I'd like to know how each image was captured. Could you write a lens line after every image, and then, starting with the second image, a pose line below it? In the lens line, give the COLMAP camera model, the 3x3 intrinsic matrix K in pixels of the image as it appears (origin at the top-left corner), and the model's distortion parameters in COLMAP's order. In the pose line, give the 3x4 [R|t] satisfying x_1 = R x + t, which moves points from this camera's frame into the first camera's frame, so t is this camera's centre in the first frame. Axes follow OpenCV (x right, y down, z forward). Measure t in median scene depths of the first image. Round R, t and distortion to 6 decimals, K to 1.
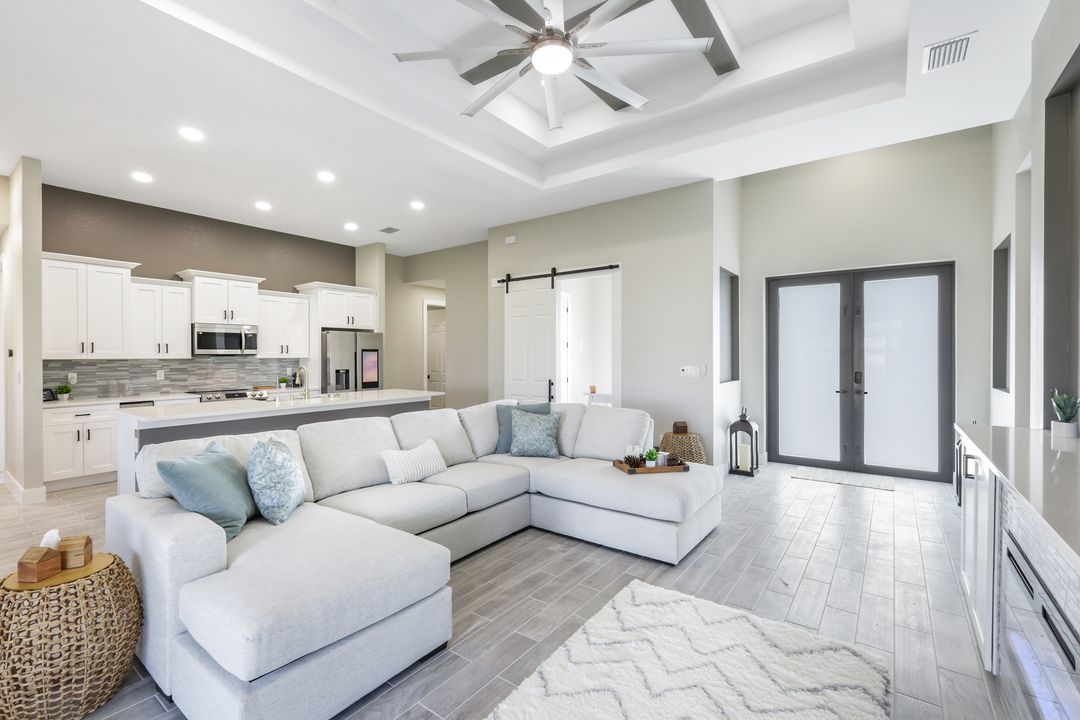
lens RADIAL K [[481.4, 0, 548.2], [0, 481.4, 358.1], [0, 0, 1]] dist [0.002755, 0.000327]
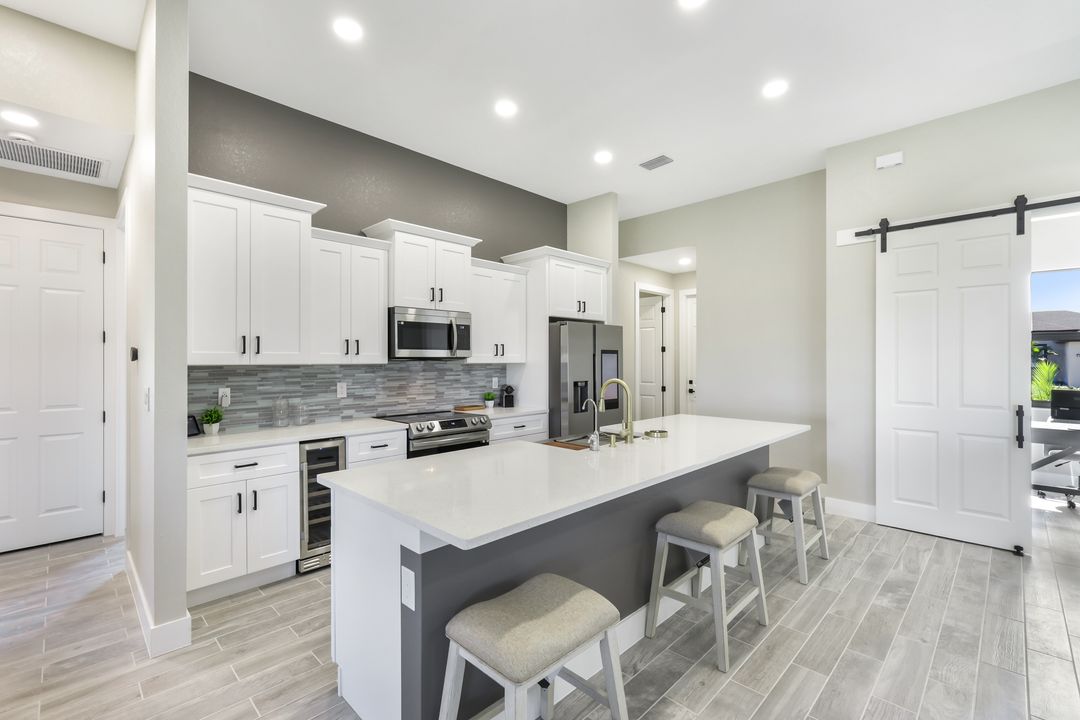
lens RADIAL K [[479.1, 0, 540.0], [0, 479.1, 360.0], [0, 0, 1]] dist [0.002940, 0.000293]
pose [[0.989878, 0.001710, -0.141913, -0.453341], [-0.002558, 0.999980, -0.005788, -0.001255], [0.141900, 0.006093, 0.989862, 0.411373]]
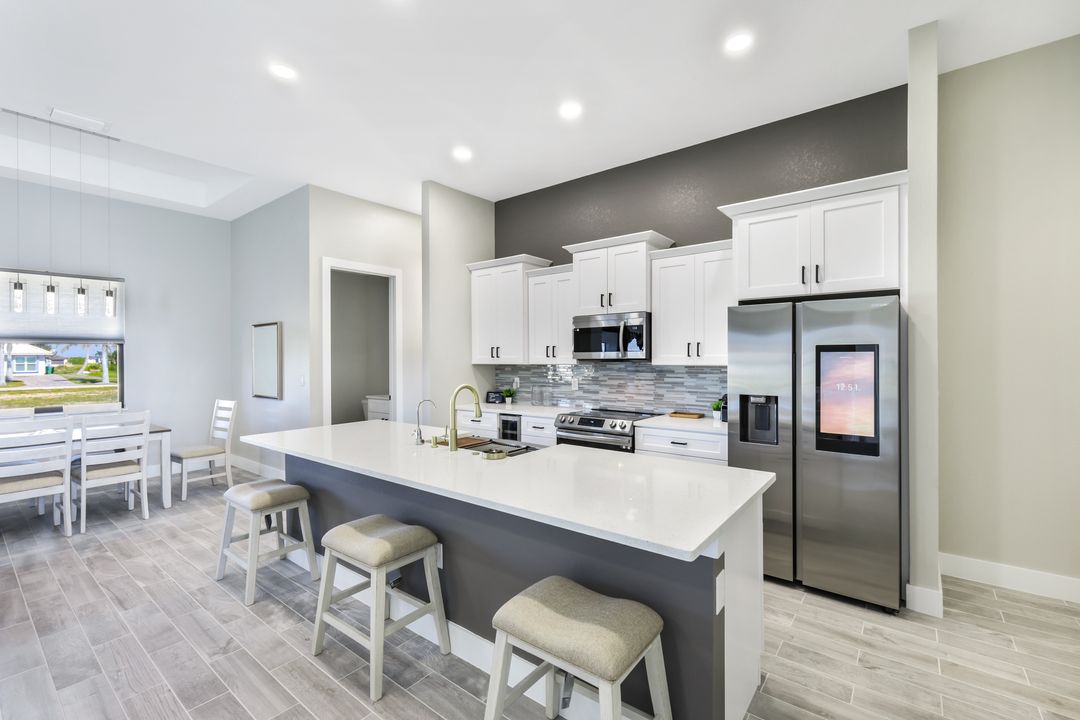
lens RADIAL K [[462.4, 0, 542.0], [0, 462.4, 356.7], [0, 0, 1]] dist [-0.000999, -0.000126]
pose [[-0.023851, 0.001756, -0.999714, -0.020549], [-0.000999, 0.999998, 0.001781, -0.012483], [0.999715, 0.001042, -0.023850, 0.951803]]
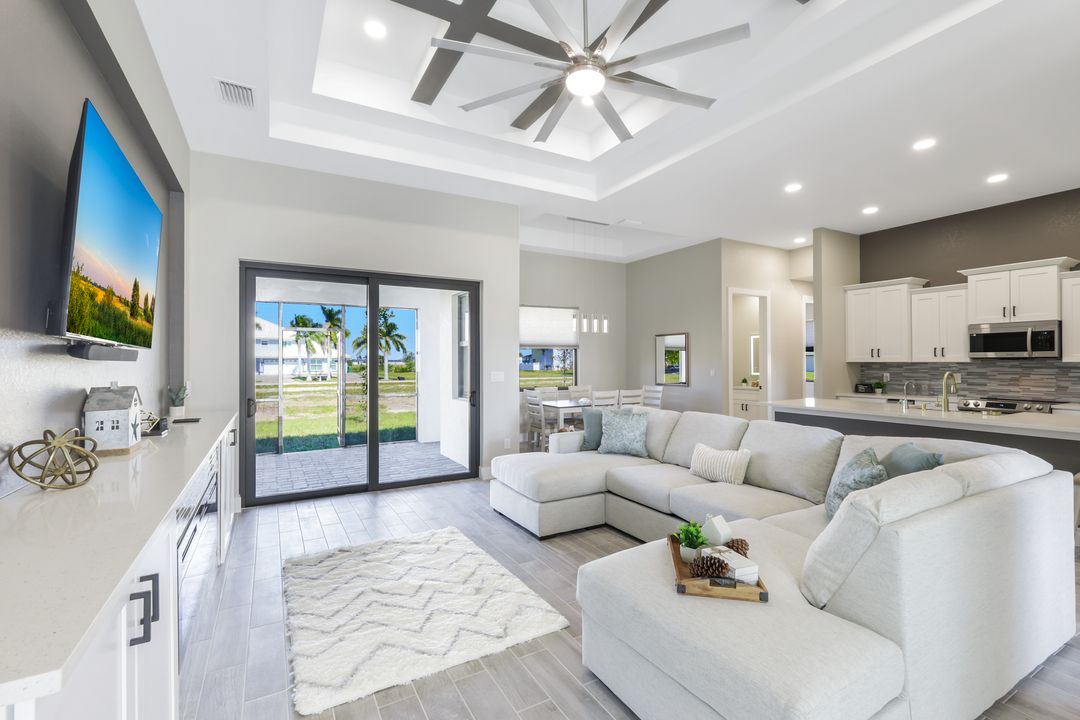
lens RADIAL K [[462.4, 0, 542.0], [0, 462.4, 356.7], [0, 0, 1]] dist [-0.000999, -0.000126]
pose [[-0.410611, -0.005145, -0.911796, 0.437332], [-0.001155, 0.999986, -0.005123, -0.004193], [0.911810, -0.001050, -0.410611, 0.595643]]
